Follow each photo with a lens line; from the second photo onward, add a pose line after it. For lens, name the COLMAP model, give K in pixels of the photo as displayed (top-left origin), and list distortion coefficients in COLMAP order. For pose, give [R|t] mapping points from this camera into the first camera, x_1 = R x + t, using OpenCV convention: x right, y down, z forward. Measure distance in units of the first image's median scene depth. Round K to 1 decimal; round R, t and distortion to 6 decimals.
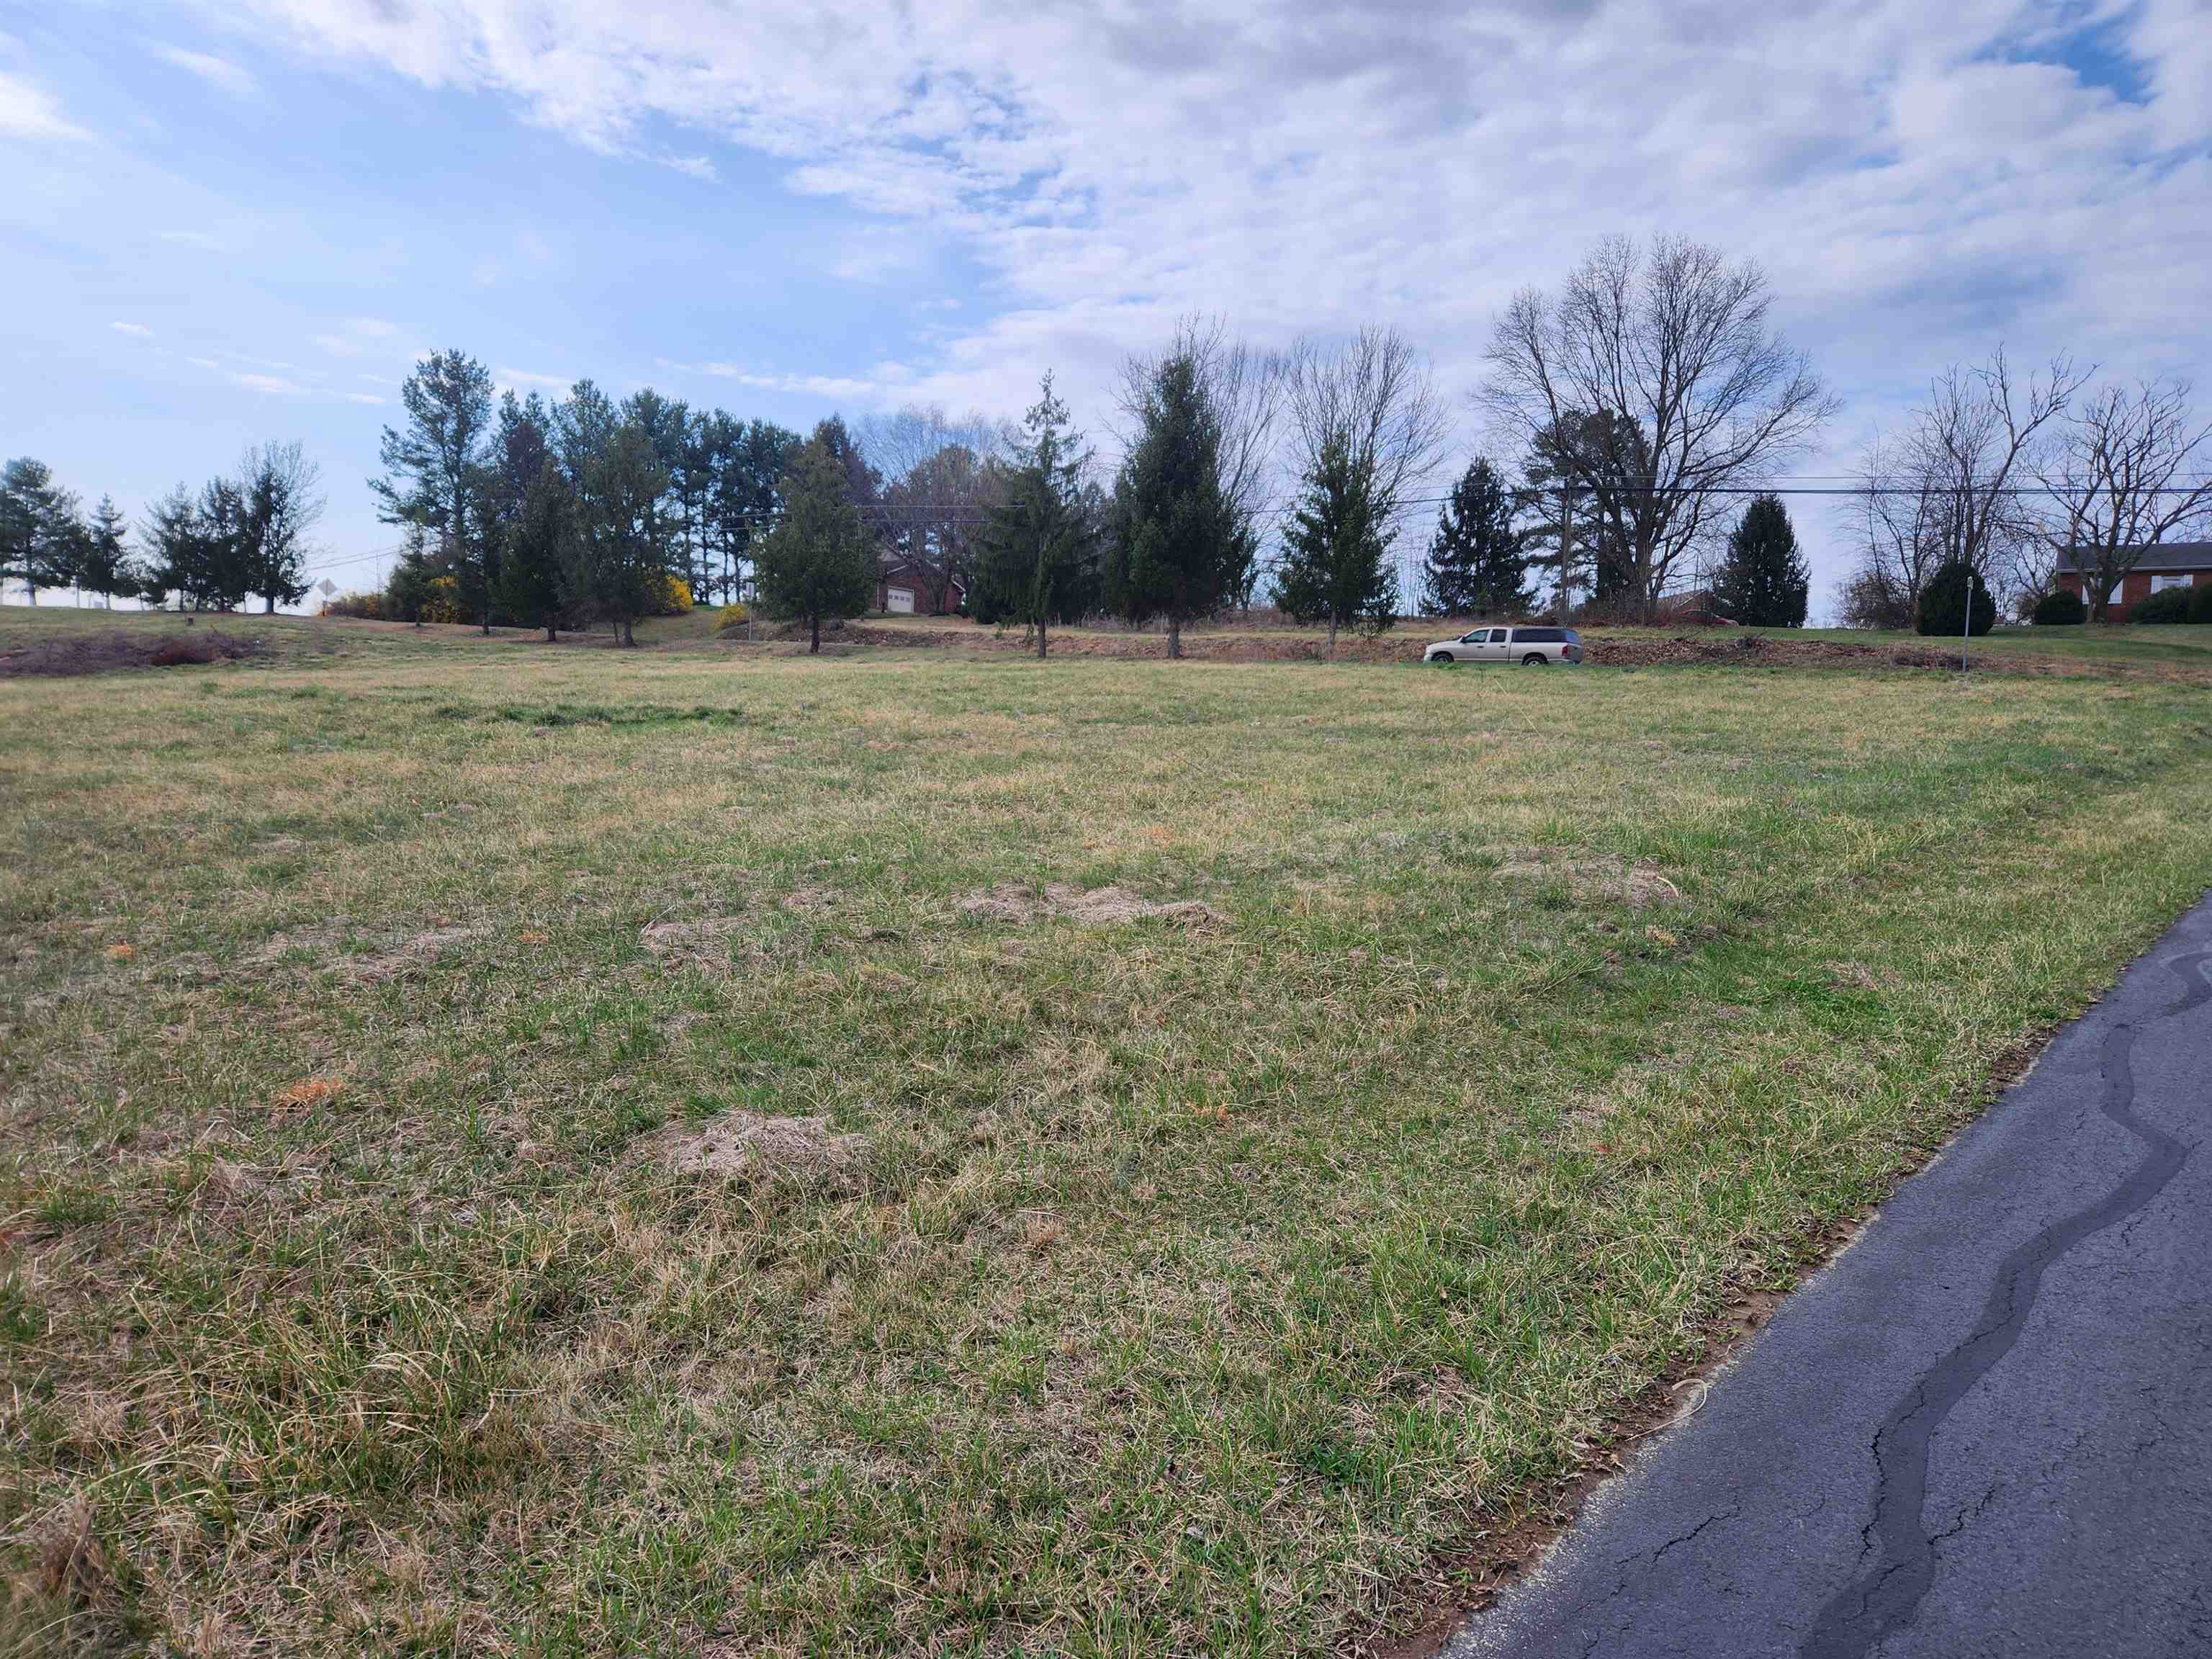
lens RADIAL K [[1461.4, 0, 1064.7], [0, 1461.4, 820.4], [0, 0, 1]] dist [0.090926, -0.082553]
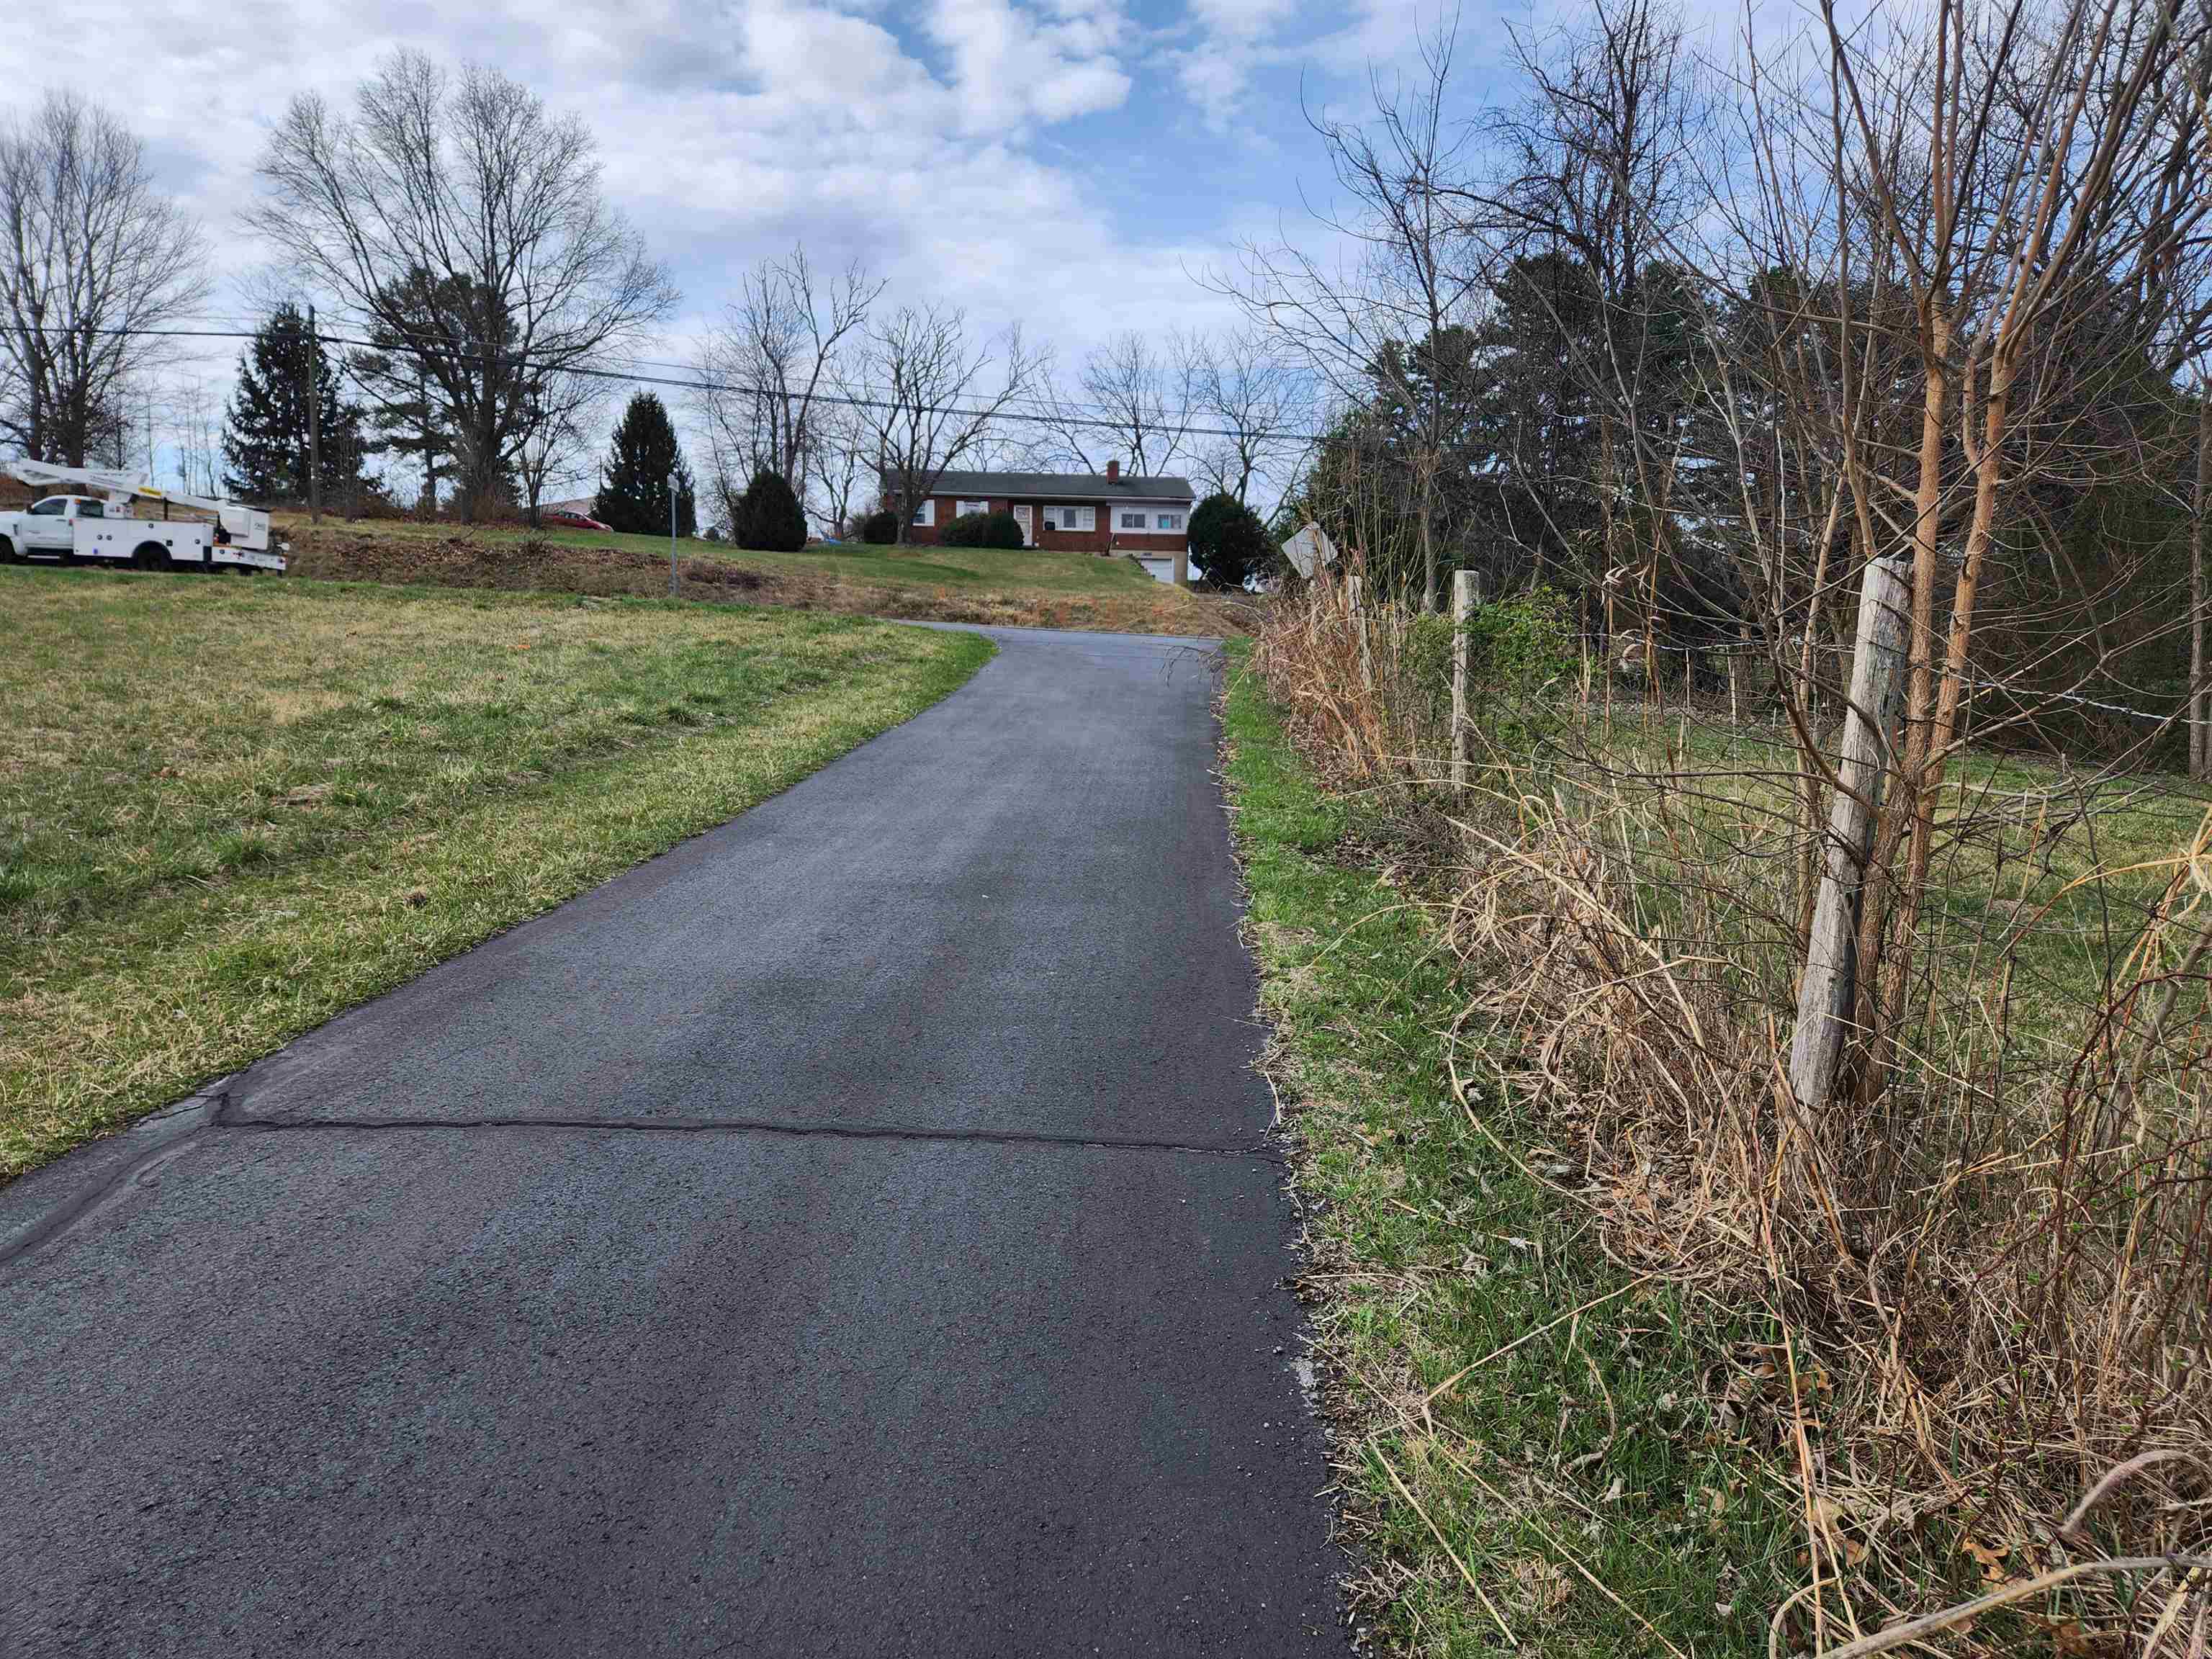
lens RADIAL K [[1461.4, 0, 1064.7], [0, 1461.4, 820.4], [0, 0, 1]] dist [0.090926, -0.082553]
pose [[0.778957, -0.085413, 0.621234, 0.078636], [0.044000, 0.995683, 0.081726, -0.011539], [-0.625532, -0.036327, 0.779352, 0.081579]]
